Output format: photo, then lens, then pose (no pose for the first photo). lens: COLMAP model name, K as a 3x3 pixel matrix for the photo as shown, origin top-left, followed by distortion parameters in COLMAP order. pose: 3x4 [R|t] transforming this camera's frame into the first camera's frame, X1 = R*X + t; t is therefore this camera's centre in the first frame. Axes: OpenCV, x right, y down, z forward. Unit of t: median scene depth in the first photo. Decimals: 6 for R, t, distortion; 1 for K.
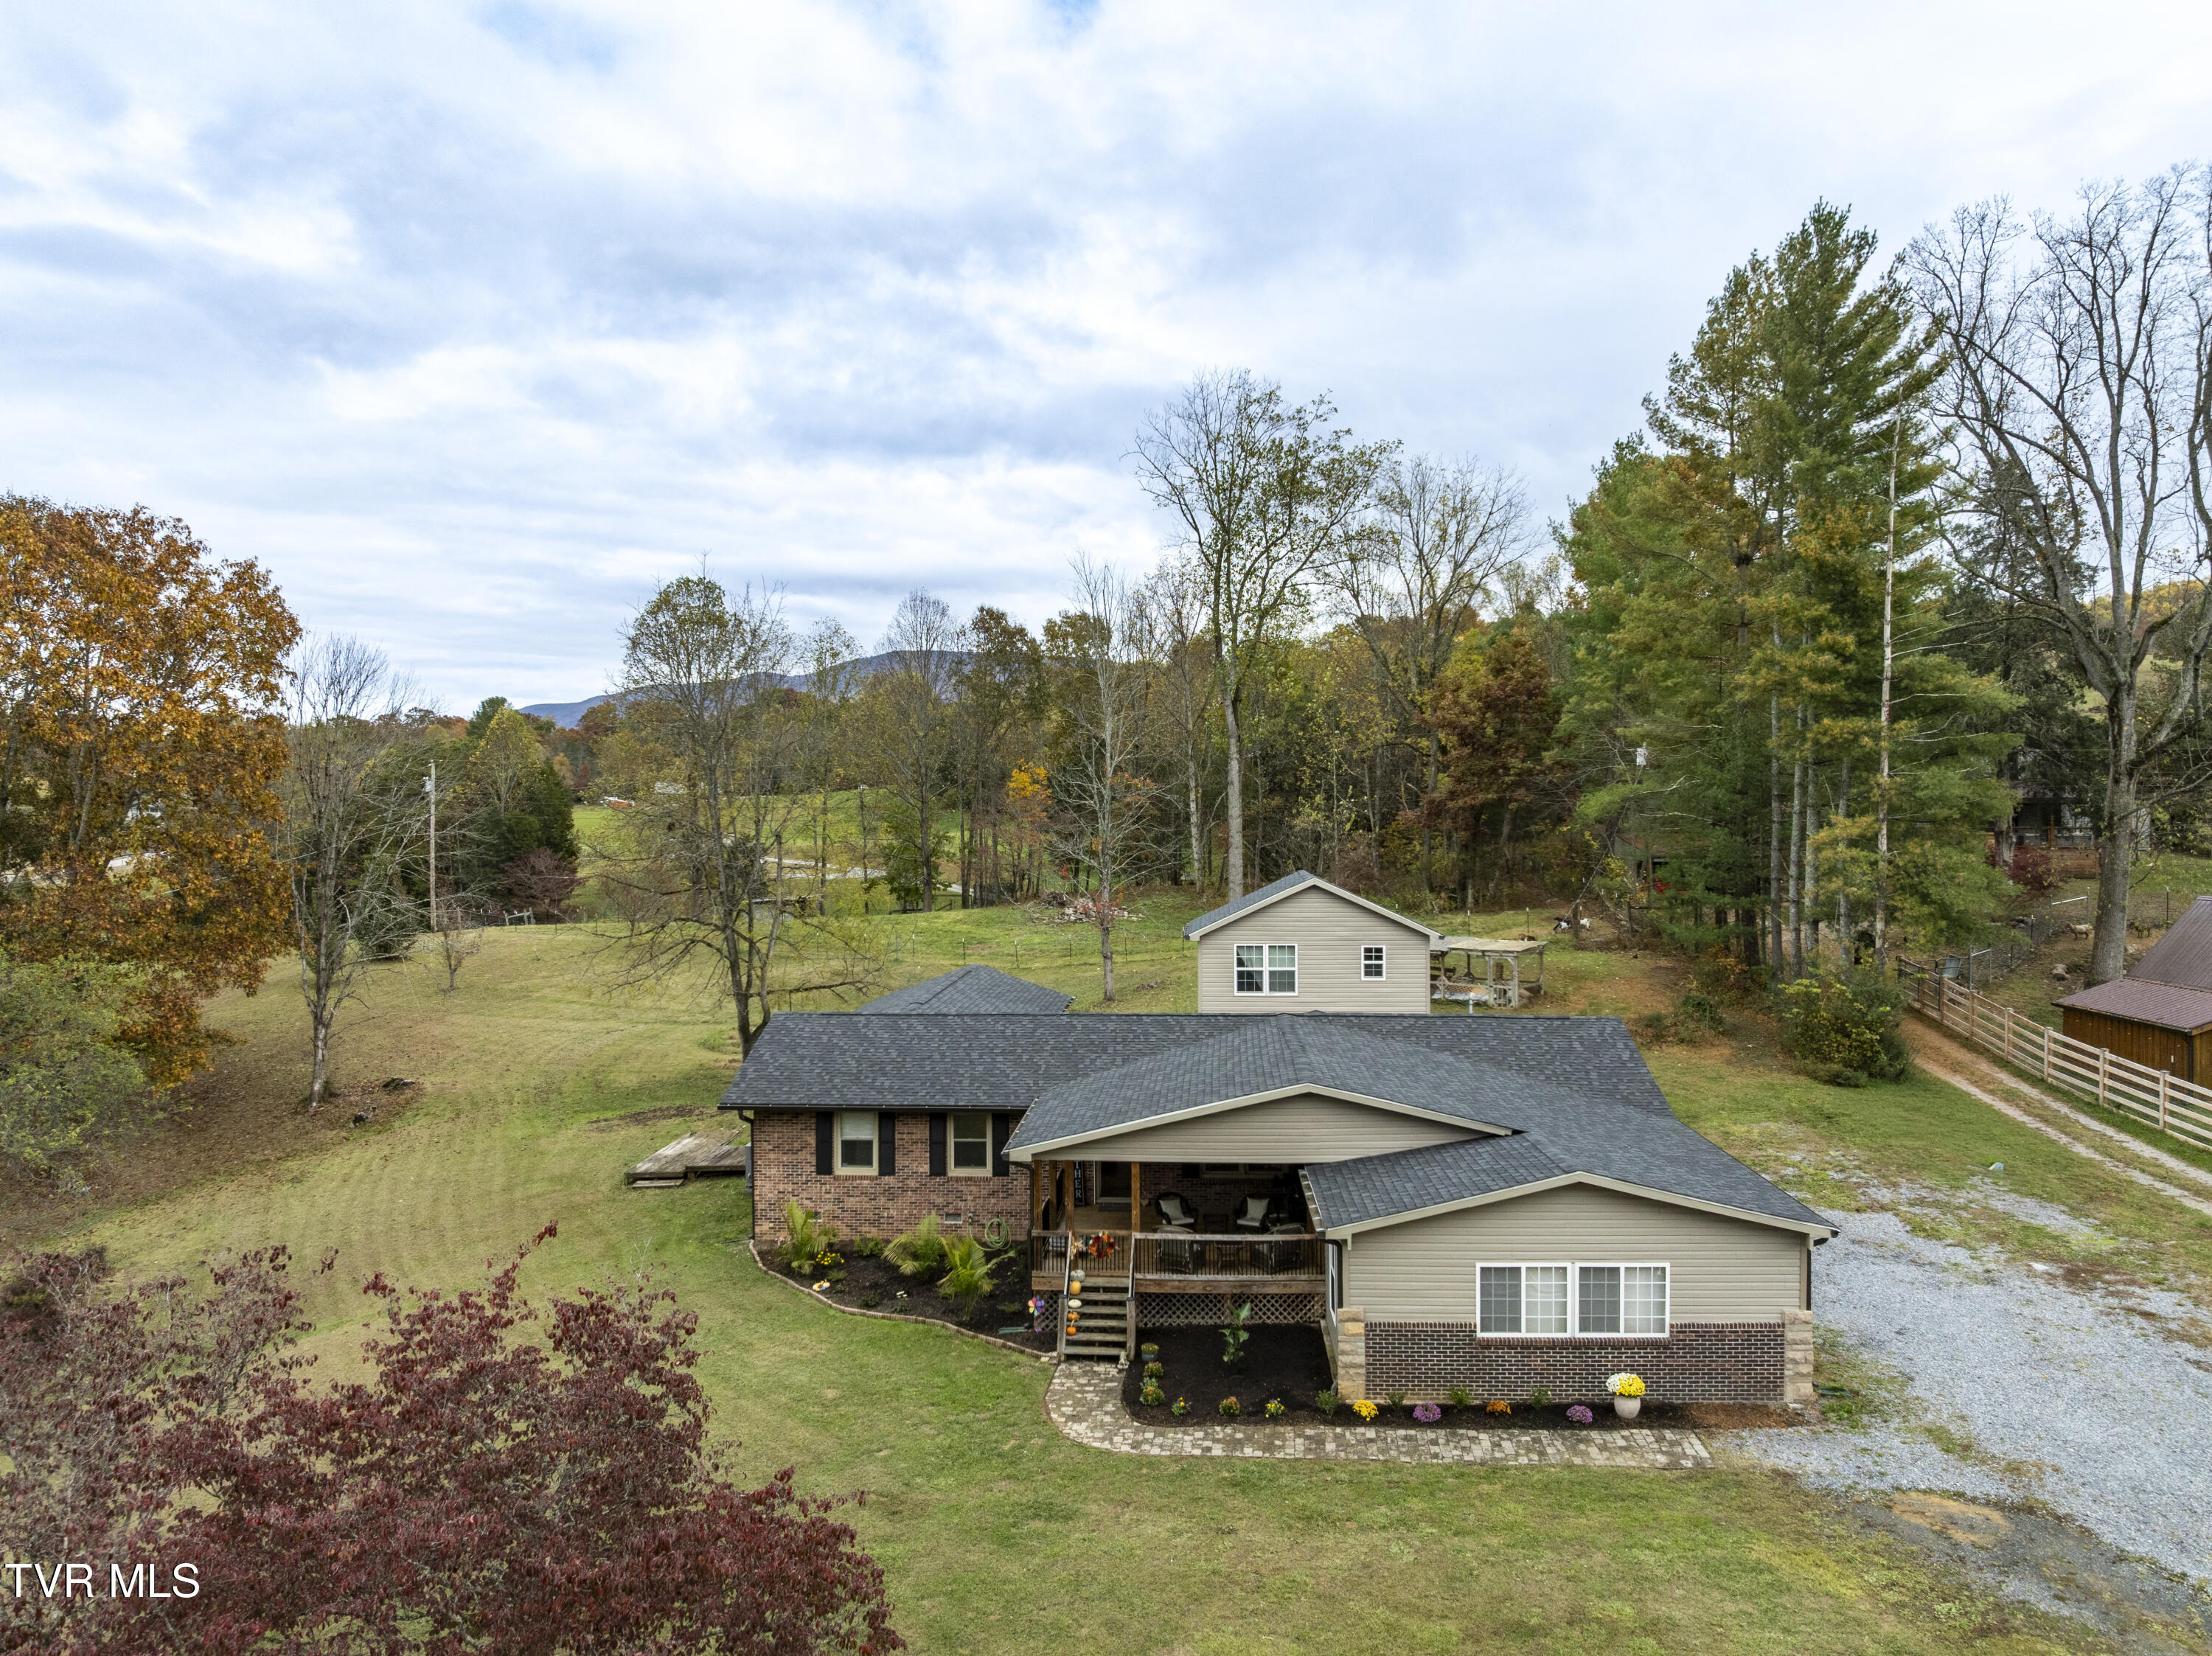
lens RADIAL K [[1554.0, 0, 1115.7], [0, 1554.0, 829.7], [0, 0, 1]] dist [-0.033534, -0.005647]
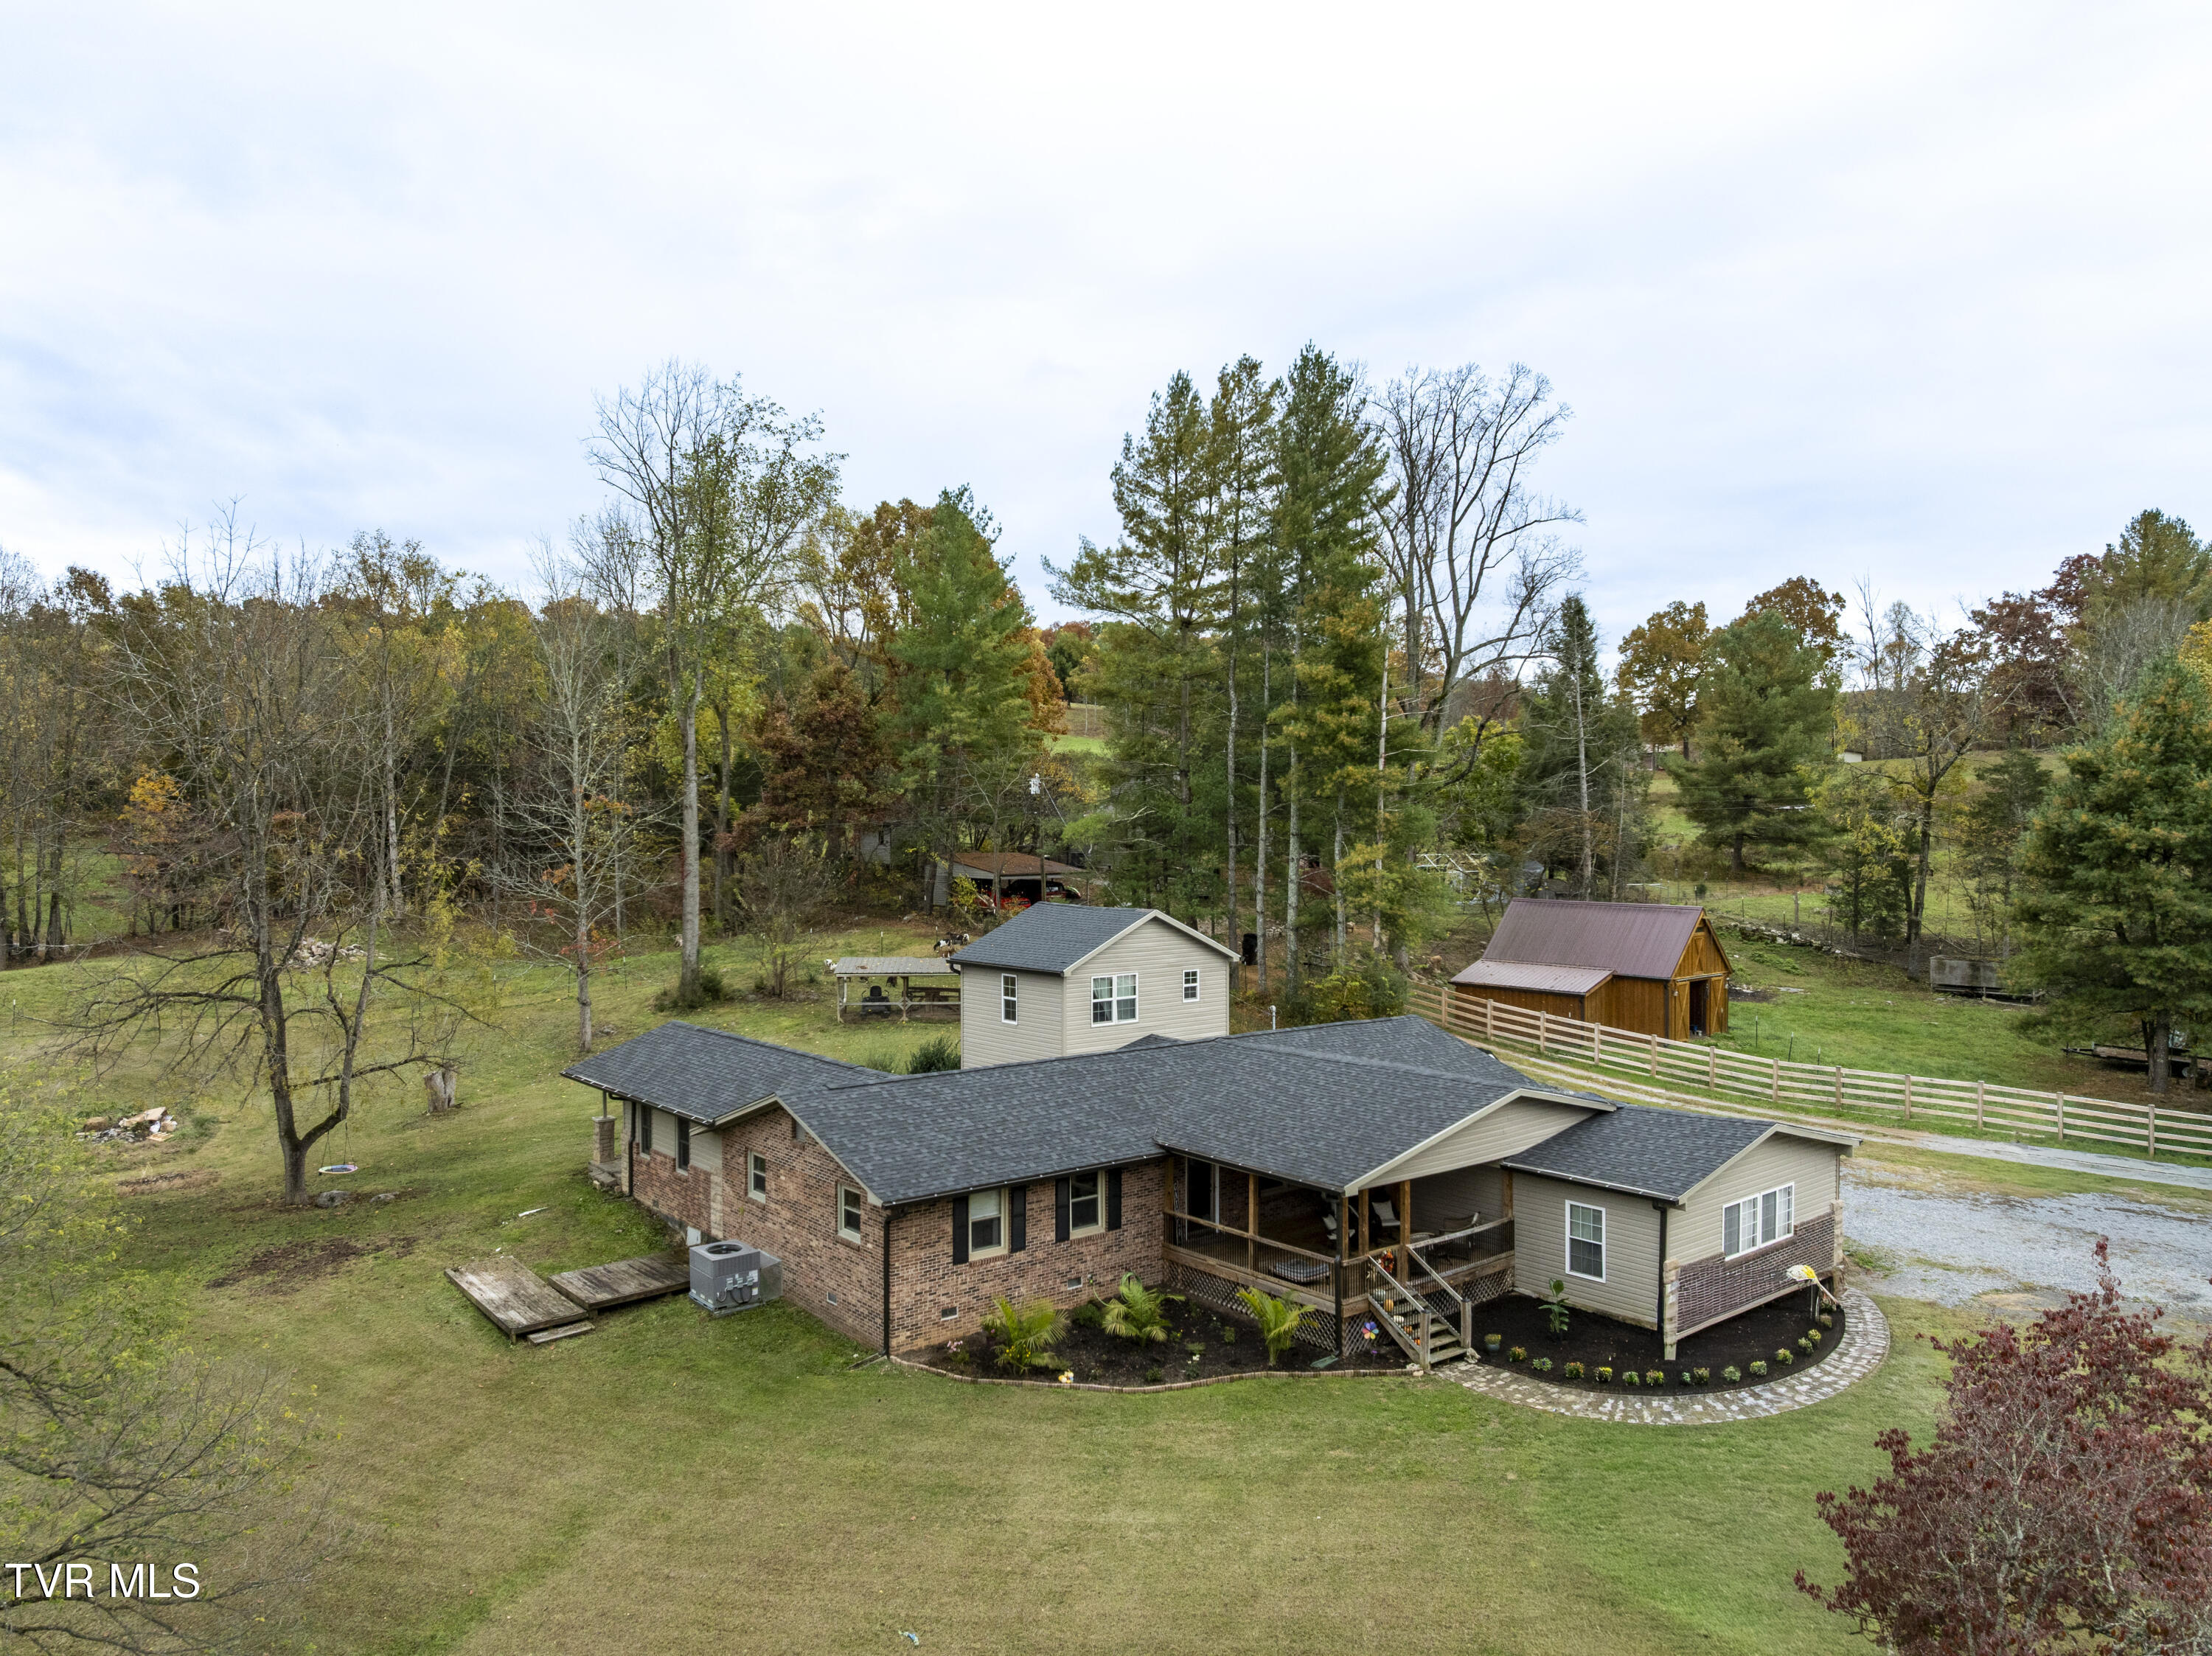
lens RADIAL K [[1554.0, 0, 1115.1], [0, 1554.0, 836.3], [0, 0, 1]] dist [-0.033534, -0.005647]
pose [[0.737570, -0.006831, 0.675236, -0.729385], [0.007138, 0.999972, 0.002319, -0.026531], [-0.675233, 0.003109, 0.737598, 0.278191]]
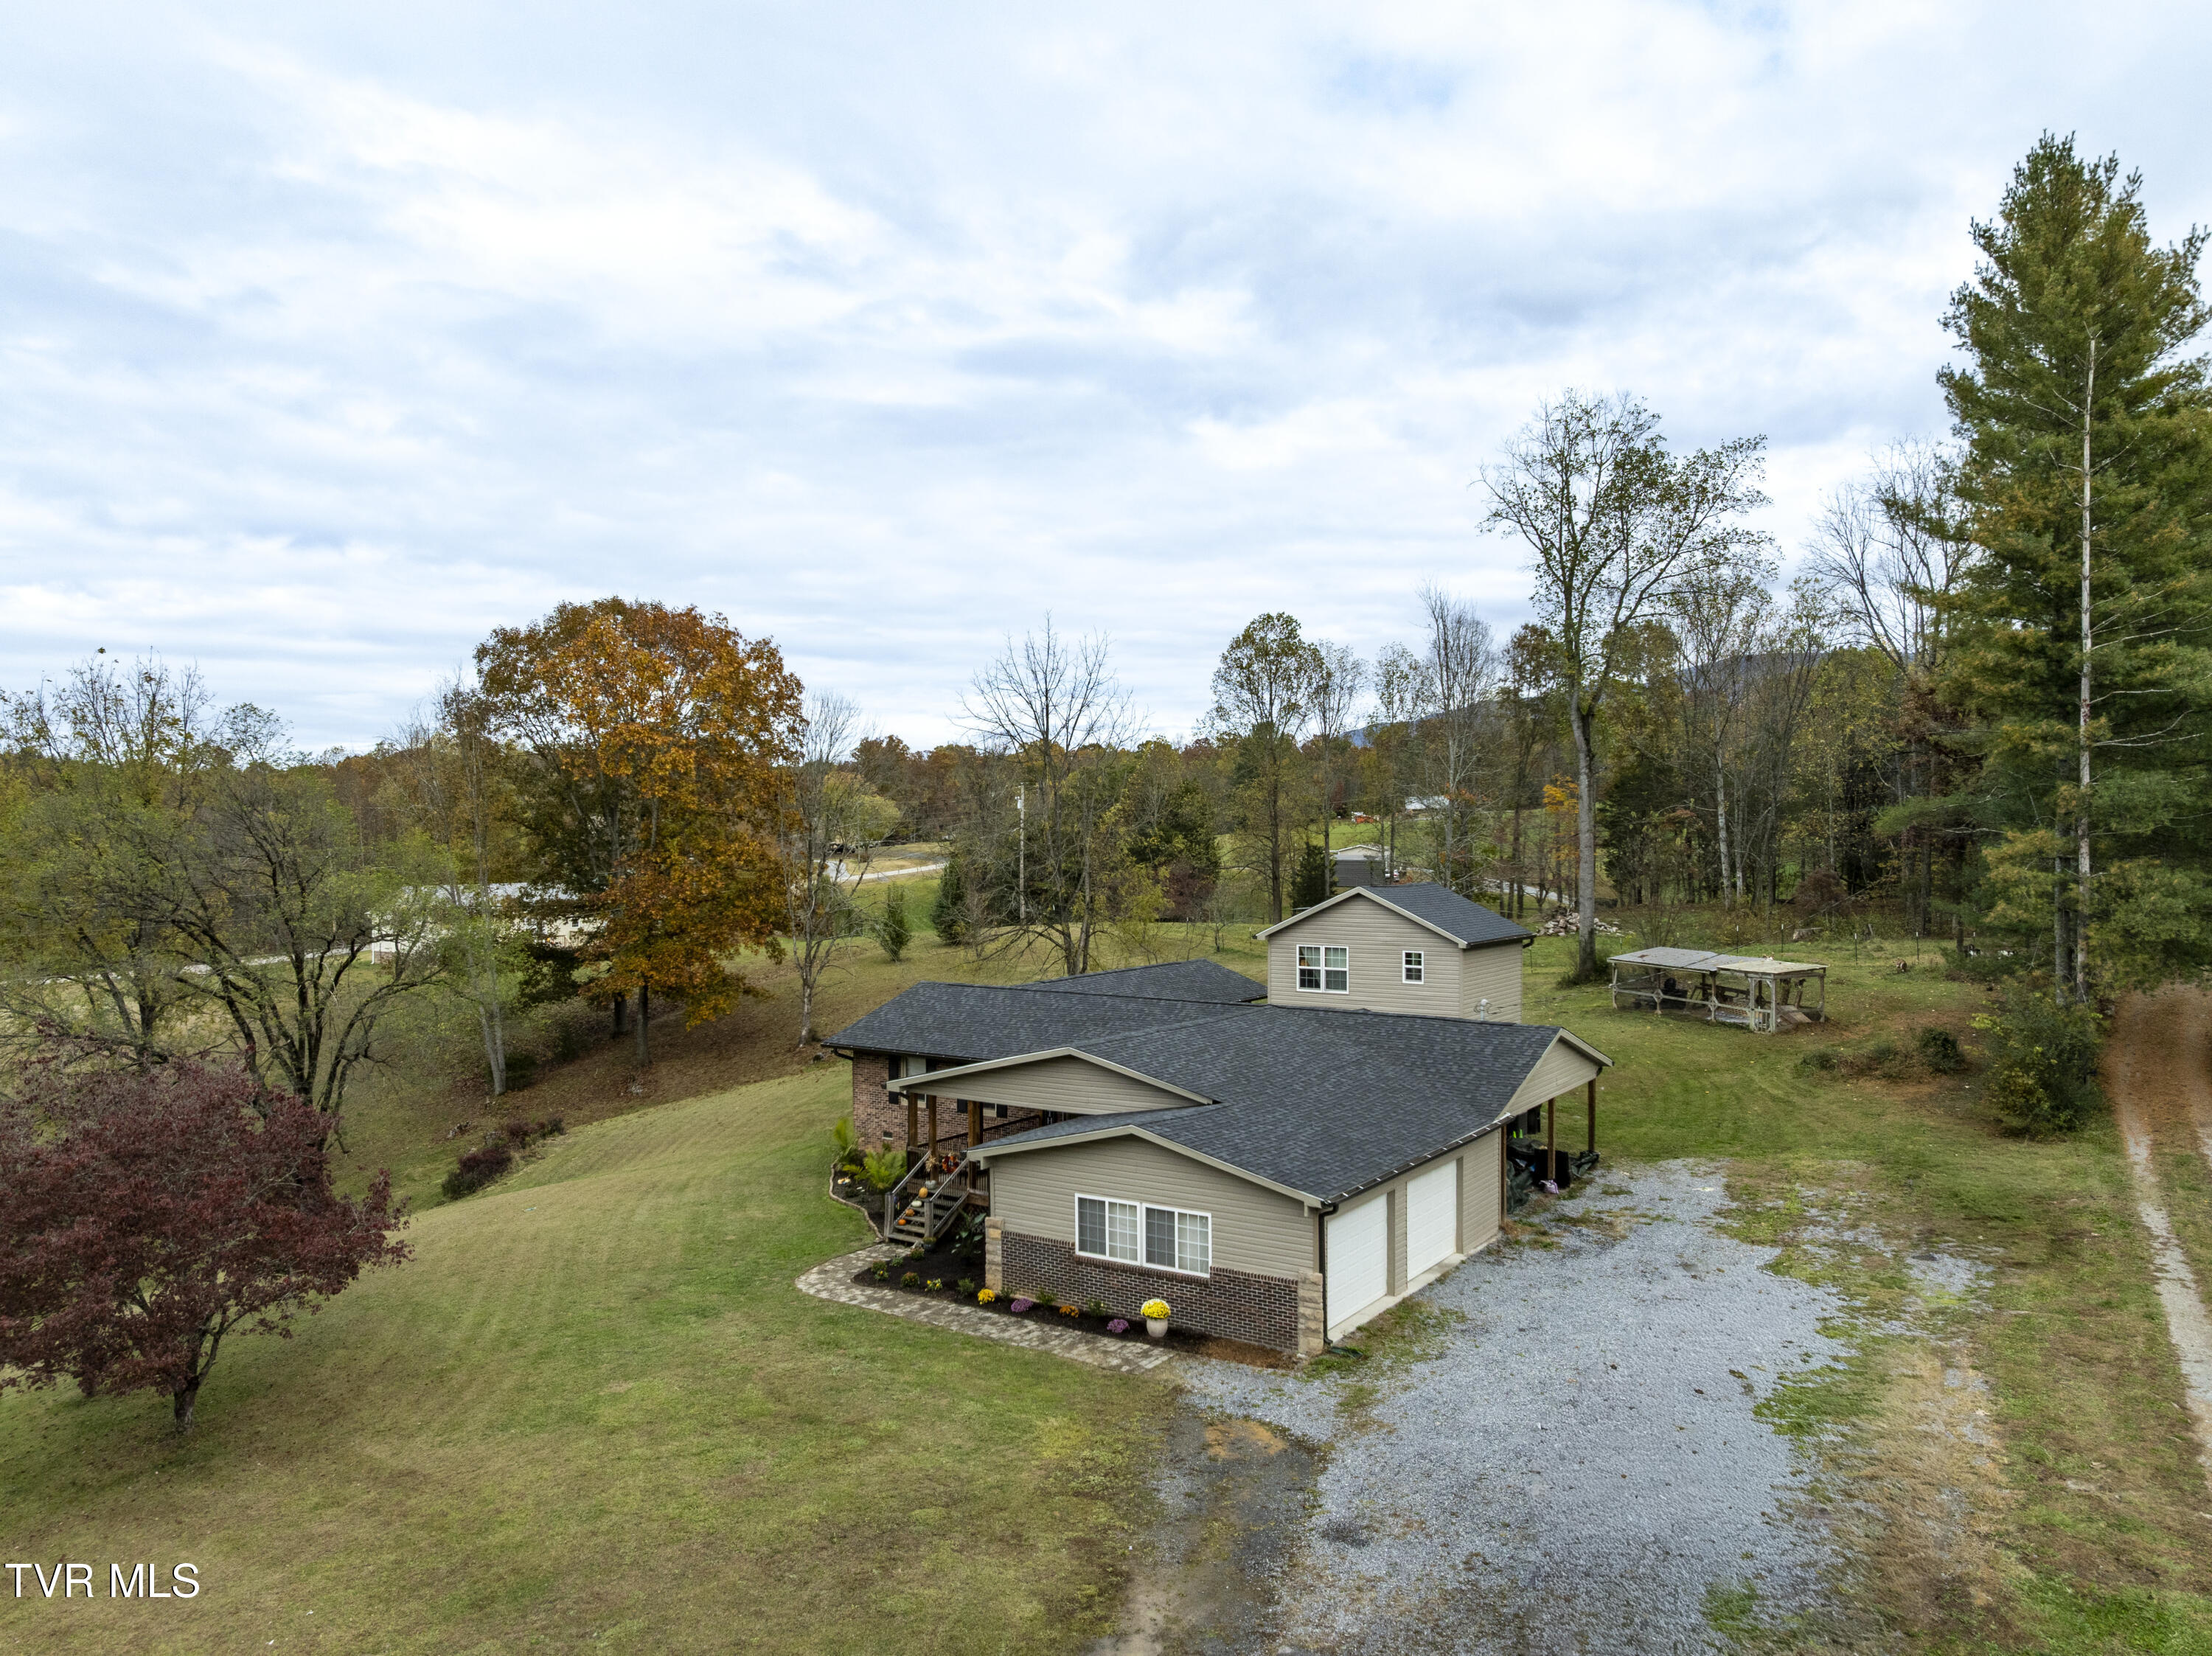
lens RADIAL K [[1554.0, 0, 1111.8], [0, 1554.0, 810.4], [0, 0, 1]] dist [-0.033534, -0.005647]
pose [[0.862446, -0.002768, -0.506142, 0.633947], [-0.008368, 0.999770, -0.019727, 0.000586], [0.506080, 0.021249, 0.862225, -0.036259]]
